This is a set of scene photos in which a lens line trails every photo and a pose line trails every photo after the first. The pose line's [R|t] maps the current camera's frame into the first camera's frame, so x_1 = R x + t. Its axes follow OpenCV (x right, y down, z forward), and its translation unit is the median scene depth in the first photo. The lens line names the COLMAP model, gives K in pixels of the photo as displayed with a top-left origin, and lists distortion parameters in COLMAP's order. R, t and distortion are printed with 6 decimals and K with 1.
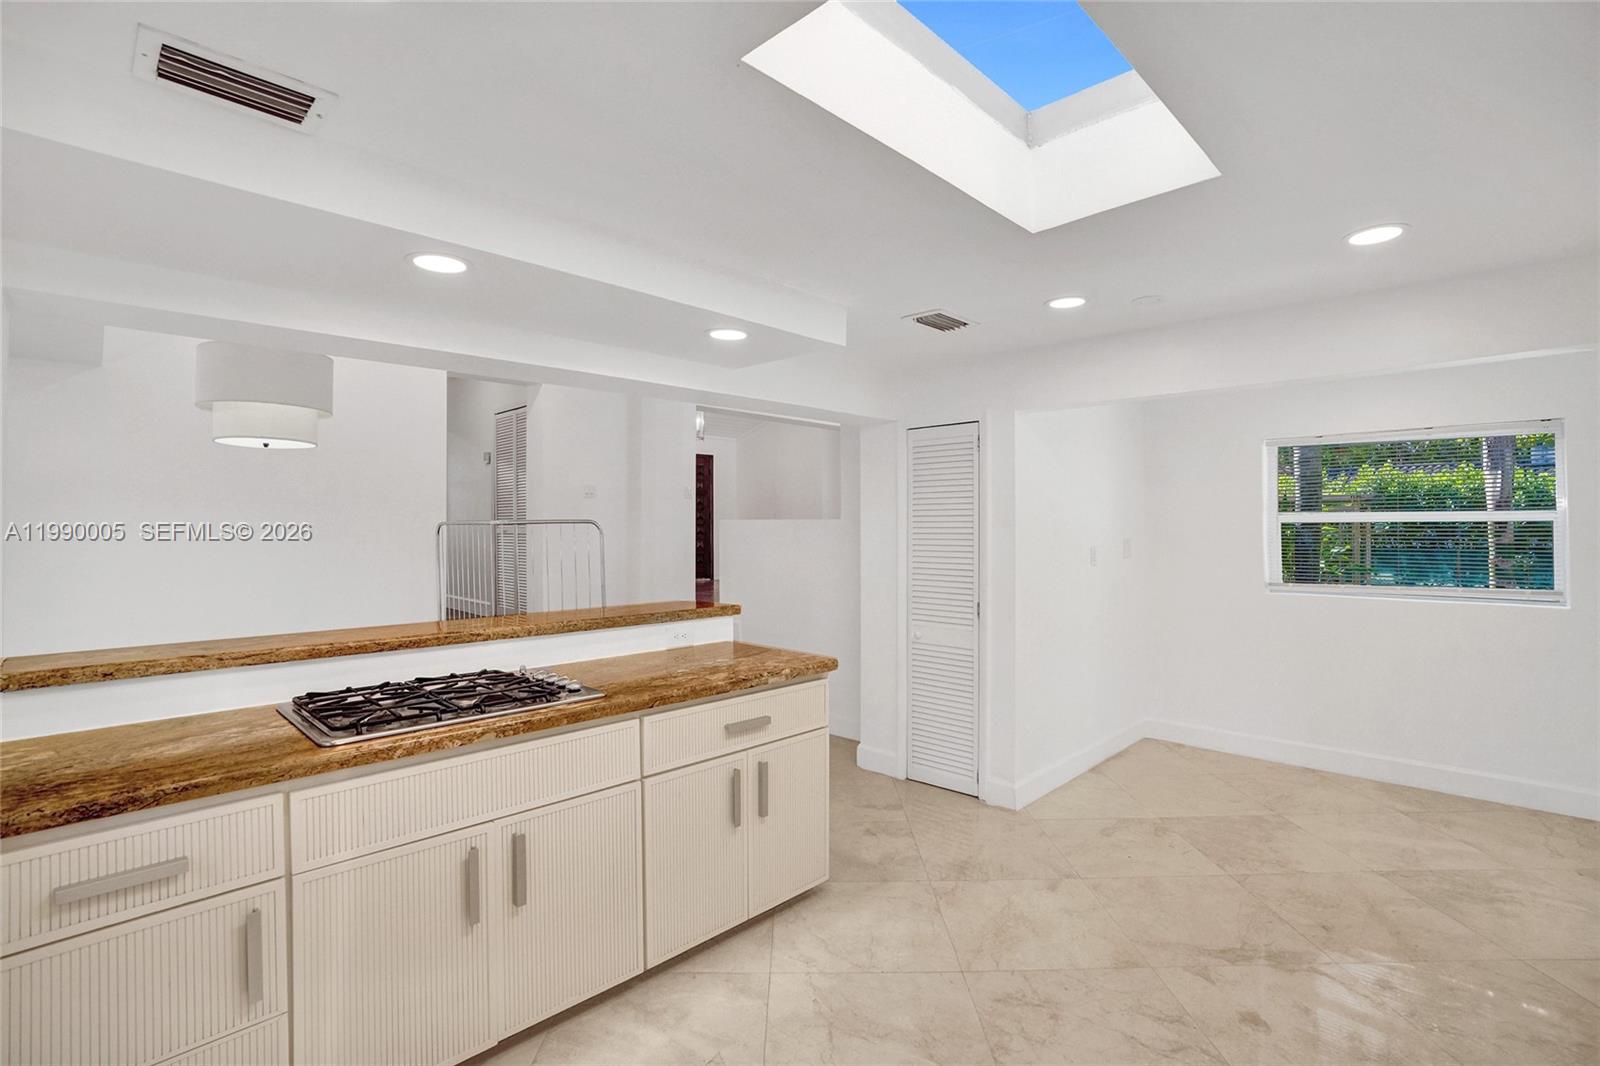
lens RADIAL K [[735.8, 0, 802.2], [0, 735.8, 522.0], [0, 0, 1]] dist [-0.029656, 0.000336]
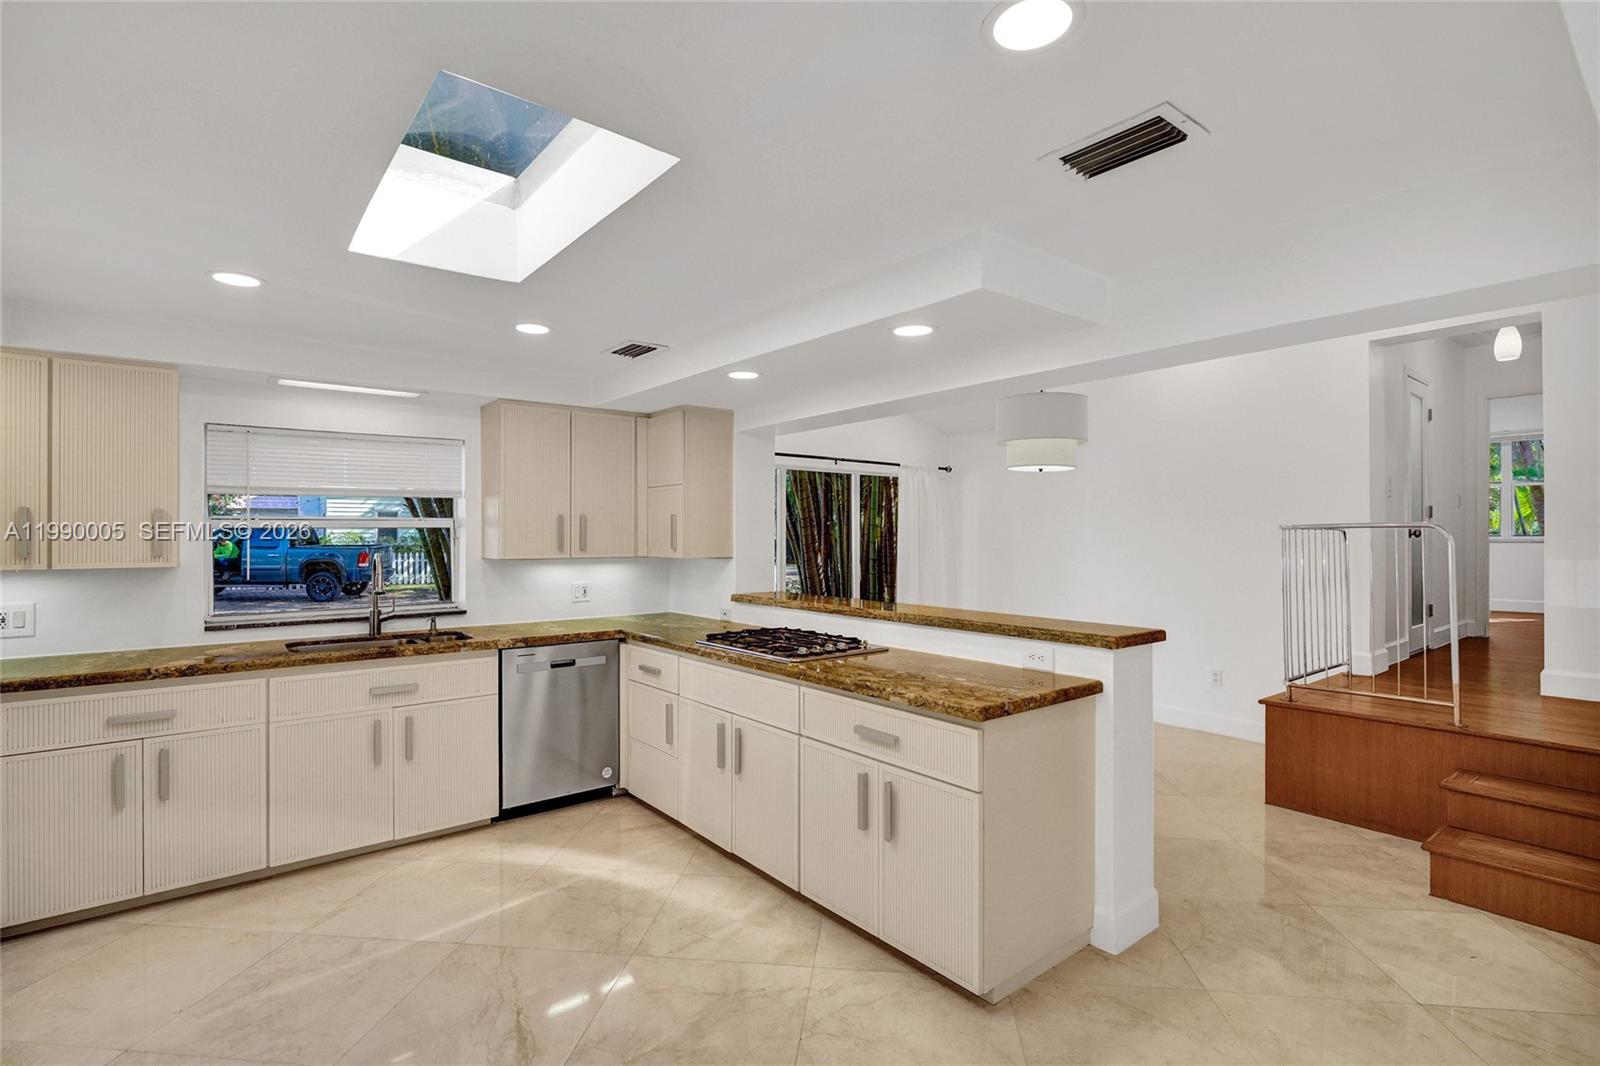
lens RADIAL K [[762.9, 0, 807.2], [0, 762.9, 532.0], [0, 0, 1]] dist [-0.001644, 0.000078]
pose [[-0.108909, 0.000412, -0.994052, 0.901156], [0.006671, 0.999978, -0.000316, 0.005582], [0.994029, -0.006666, -0.108909, 0.976520]]
